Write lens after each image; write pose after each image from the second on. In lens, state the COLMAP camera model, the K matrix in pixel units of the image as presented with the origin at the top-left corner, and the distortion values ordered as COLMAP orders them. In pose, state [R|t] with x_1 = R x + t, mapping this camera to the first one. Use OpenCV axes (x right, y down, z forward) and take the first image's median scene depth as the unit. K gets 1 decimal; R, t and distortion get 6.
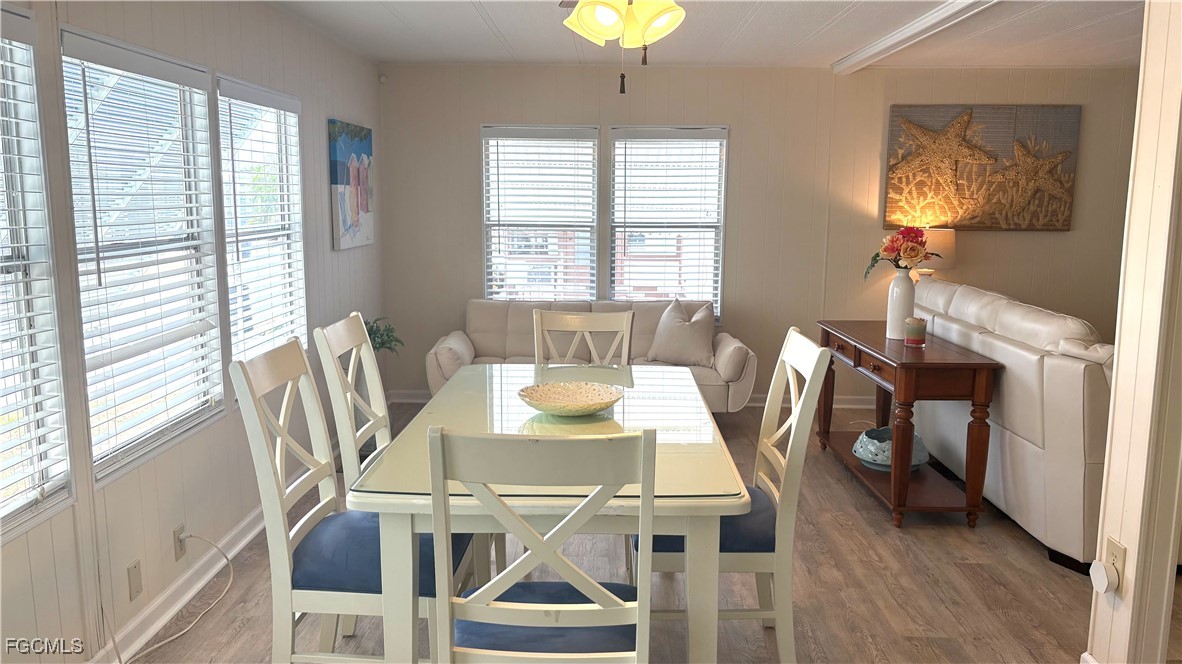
lens RADIAL K [[899.2, 0, 612.9], [0, 899.2, 328.8], [0, 0, 1]] dist [0.043950, 0.002755]
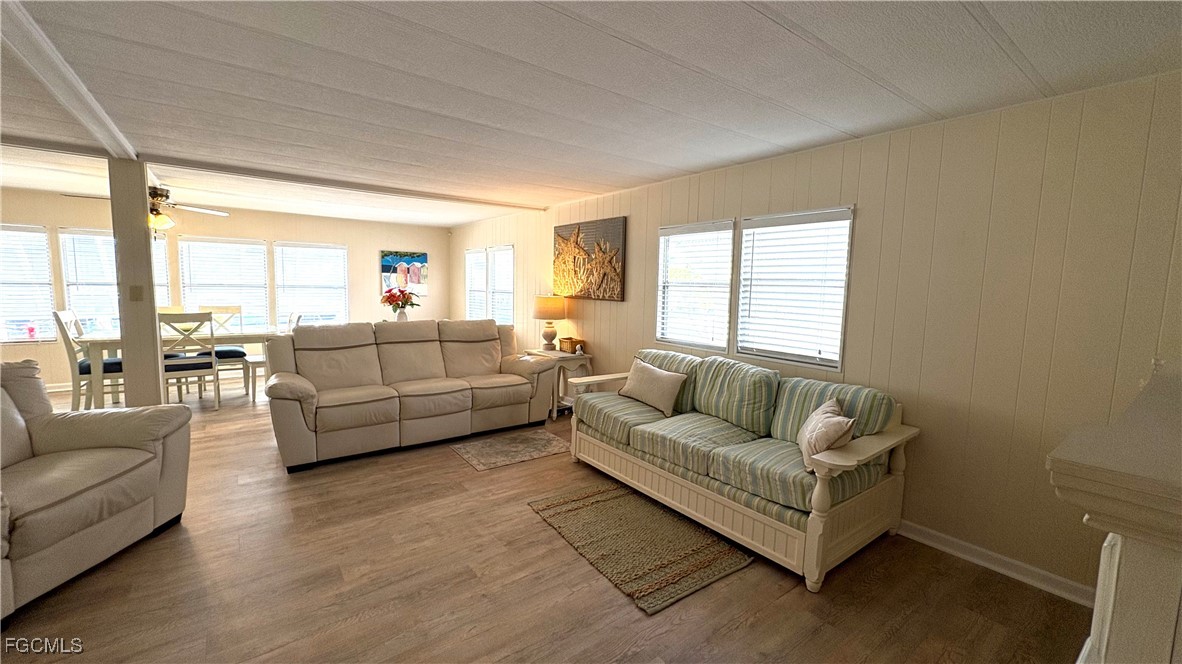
lens RADIAL K [[471.3, 0, 591.0], [0, 471.3, 332.0], [0, 0, 1]] dist [-0.001840, -0.000175]
pose [[0.605464, 0.086679, -0.791138, 1.085255], [-0.134814, 0.990856, 0.005387, -0.057292], [0.784371, 0.103395, 0.611613, 0.509517]]
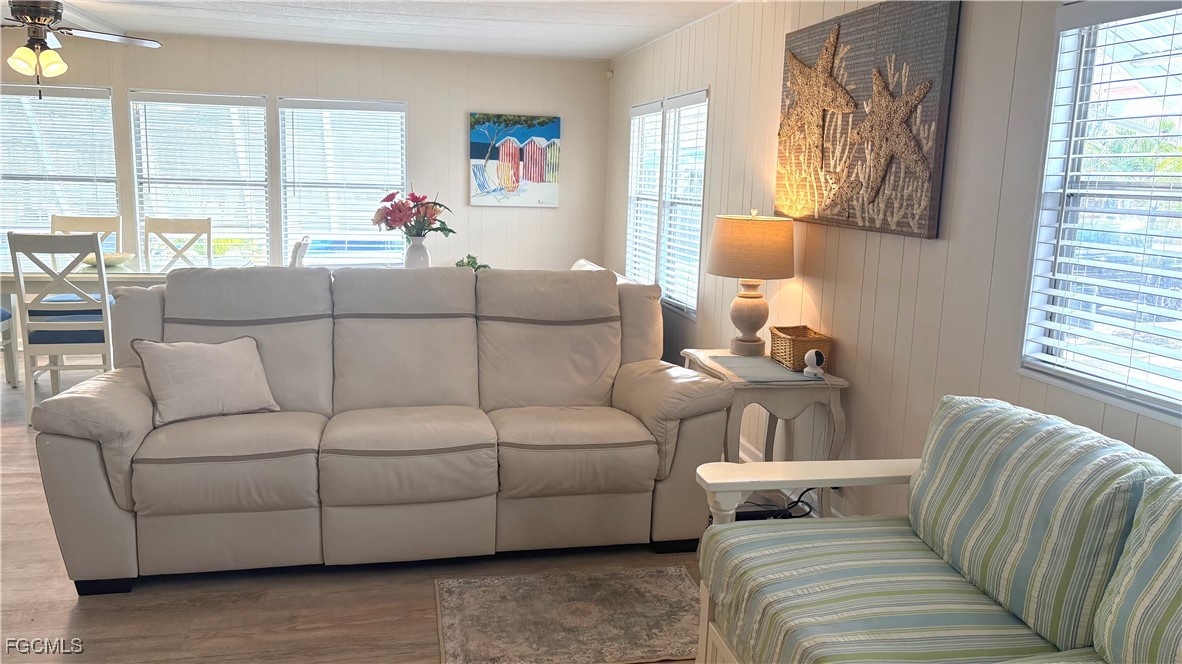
lens RADIAL K [[895.3, 0, 591.0], [0, 895.3, 332.0], [0, 0, 1]] dist [0.046734, -0.069679]
pose [[0.222916, 0.168990, -0.960079, 0.950012], [-0.170376, 0.976455, 0.132314, -0.092399], [0.959834, 0.134079, 0.246459, 0.715524]]
